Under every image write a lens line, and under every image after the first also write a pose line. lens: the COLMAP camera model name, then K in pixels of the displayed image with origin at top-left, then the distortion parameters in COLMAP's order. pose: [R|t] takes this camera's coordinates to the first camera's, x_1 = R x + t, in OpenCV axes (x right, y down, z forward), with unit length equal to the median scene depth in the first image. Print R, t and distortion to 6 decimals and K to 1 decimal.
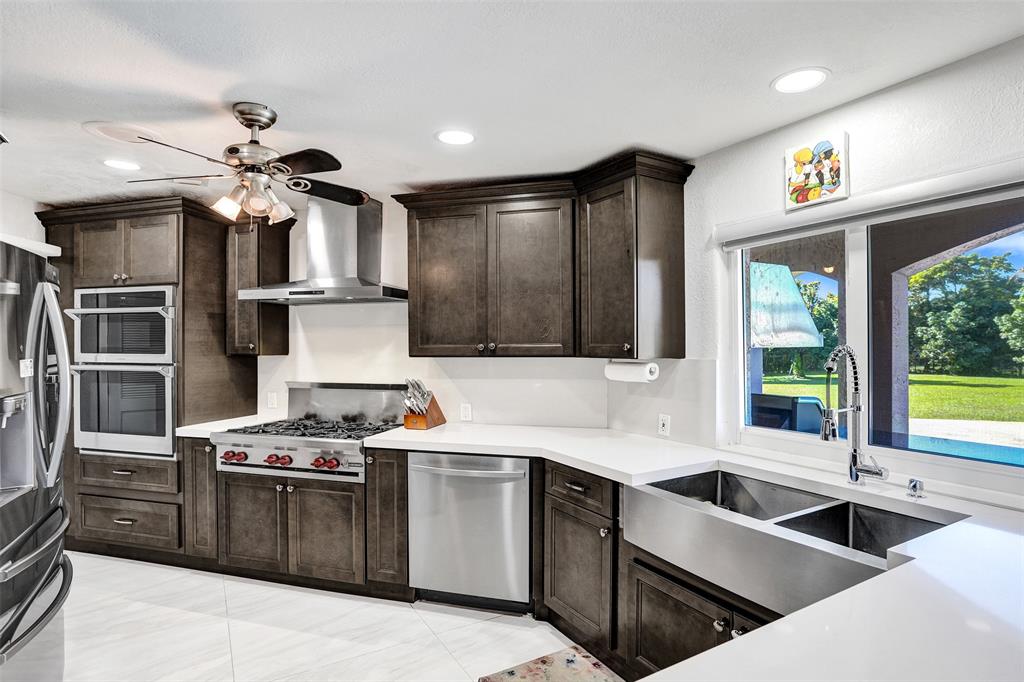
lens RADIAL K [[532.5, 0, 509.0], [0, 532.5, 347.4], [0, 0, 1]] dist [-0.045424, 0.008254]
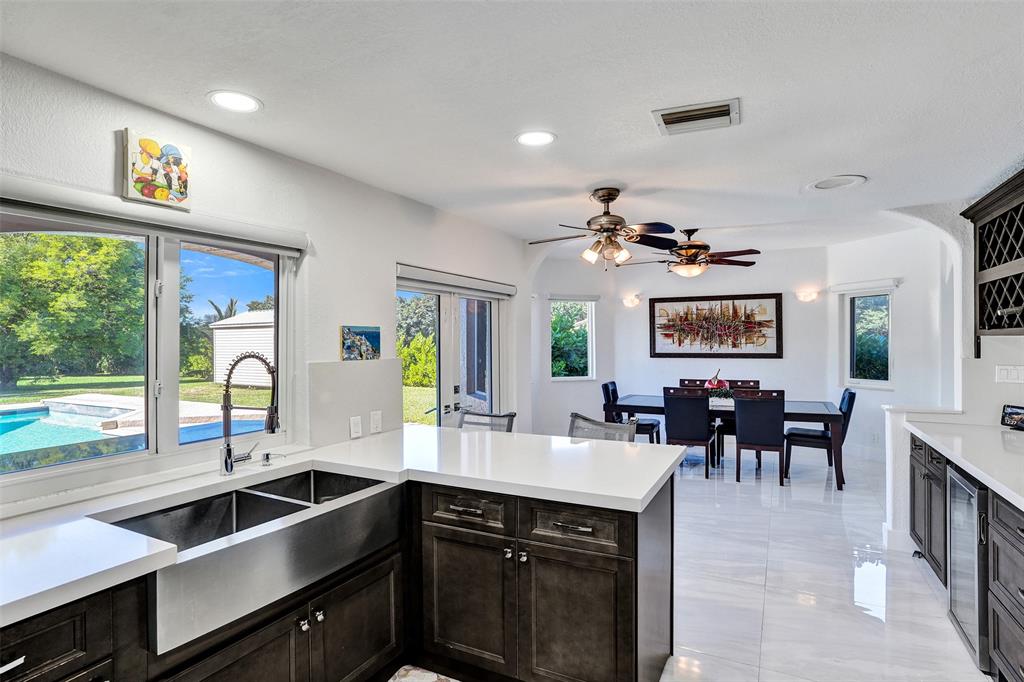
lens RADIAL K [[532.5, 0, 511.4], [0, 532.5, 336.3], [0, 0, 1]] dist [-0.045424, 0.008254]
pose [[-0.536008, 0.008875, 0.844166, -0.369468], [0.007704, 0.999955, -0.005621, -0.015967], [-0.844178, 0.003490, -0.536052, 0.644190]]
